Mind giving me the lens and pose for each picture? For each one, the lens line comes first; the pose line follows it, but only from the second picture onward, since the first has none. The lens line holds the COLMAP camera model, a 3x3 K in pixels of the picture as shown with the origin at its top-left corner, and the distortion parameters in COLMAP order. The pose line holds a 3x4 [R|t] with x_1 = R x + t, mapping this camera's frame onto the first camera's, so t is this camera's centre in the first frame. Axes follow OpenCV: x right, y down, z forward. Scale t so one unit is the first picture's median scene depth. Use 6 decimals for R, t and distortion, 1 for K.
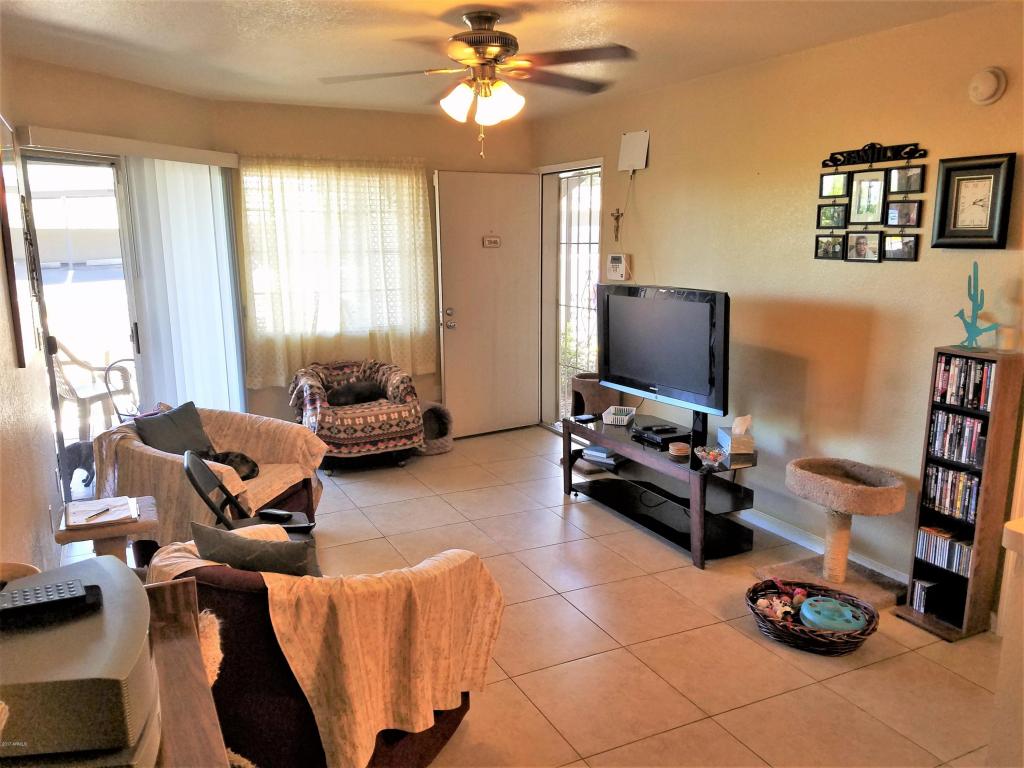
lens RADIAL K [[780.3, 0, 511.0], [0, 780.3, 406.5], [0, 0, 1]] dist [0.145362, -0.230167]
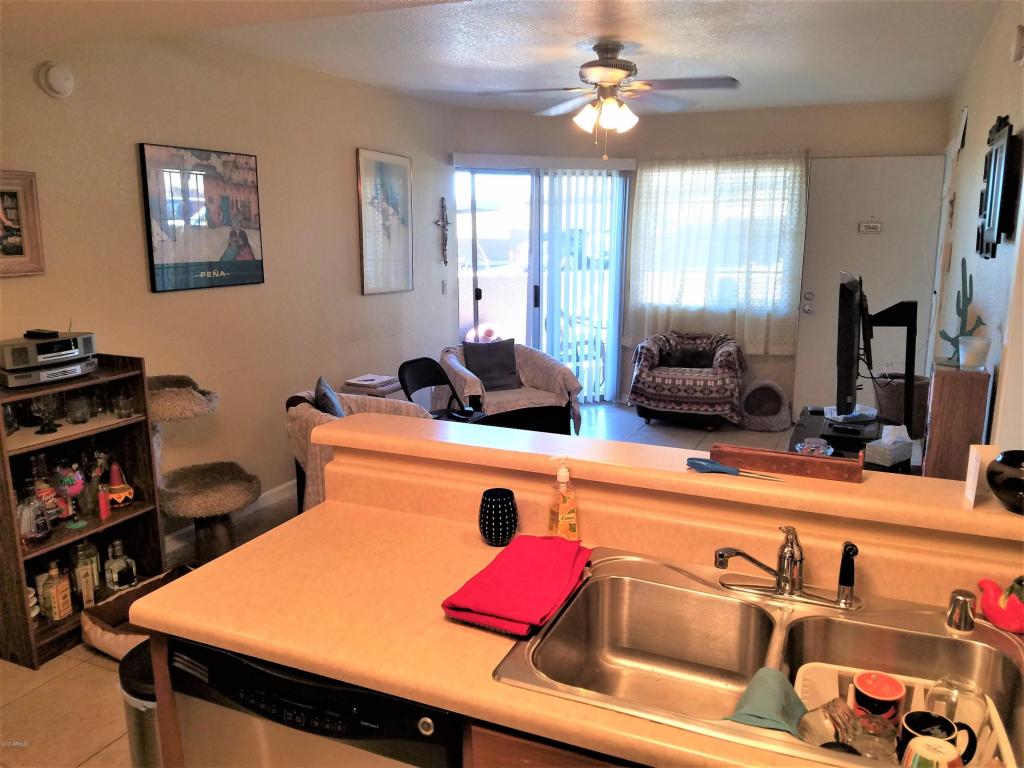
lens RADIAL K [[786.2, 0, 512.0], [0, 786.2, 384.0], [0, 0, 1]] dist [0.047209, -0.066646]
pose [[0.615661, 0.156707, -0.772272, 0.915603], [-0.167918, 0.983608, 0.065725, -0.025282], [0.769912, 0.089214, 0.631883, 0.146787]]
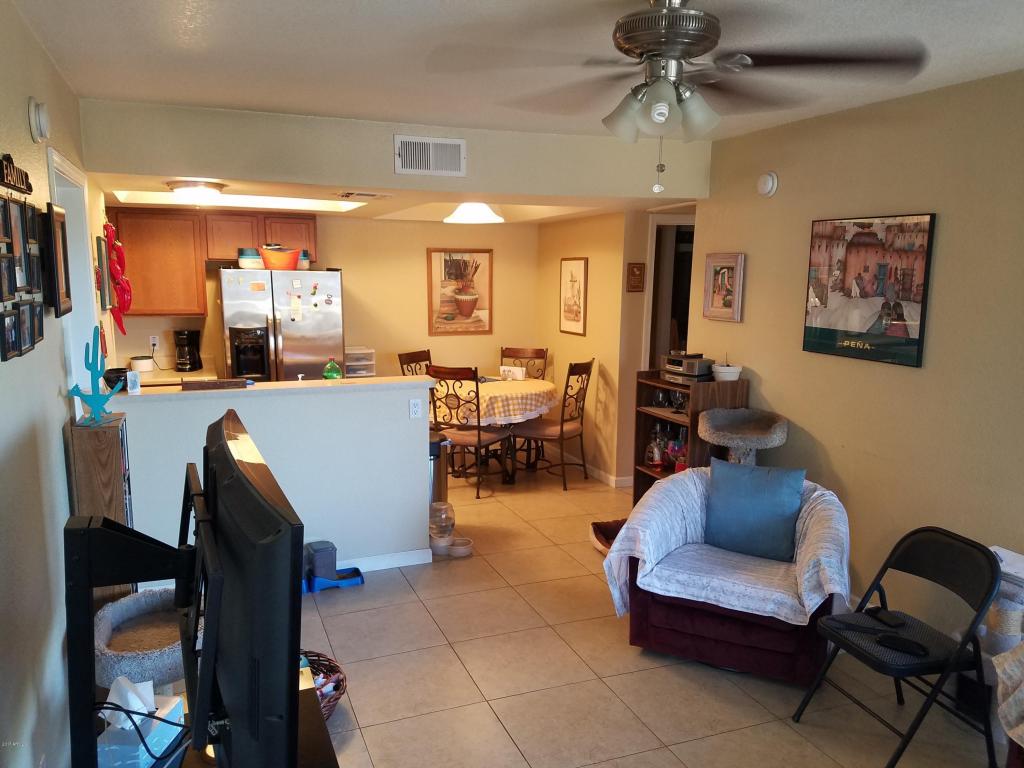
lens RADIAL K [[786.2, 0, 512.0], [0, 786.2, 384.0], [0, 0, 1]] dist [0.047209, -0.066646]
pose [[-0.995700, -0.016528, 0.091149, 0.025870], [0.017330, 0.933349, 0.358552, -0.426109], [-0.091000, 0.358590, -0.929049, 1.772327]]
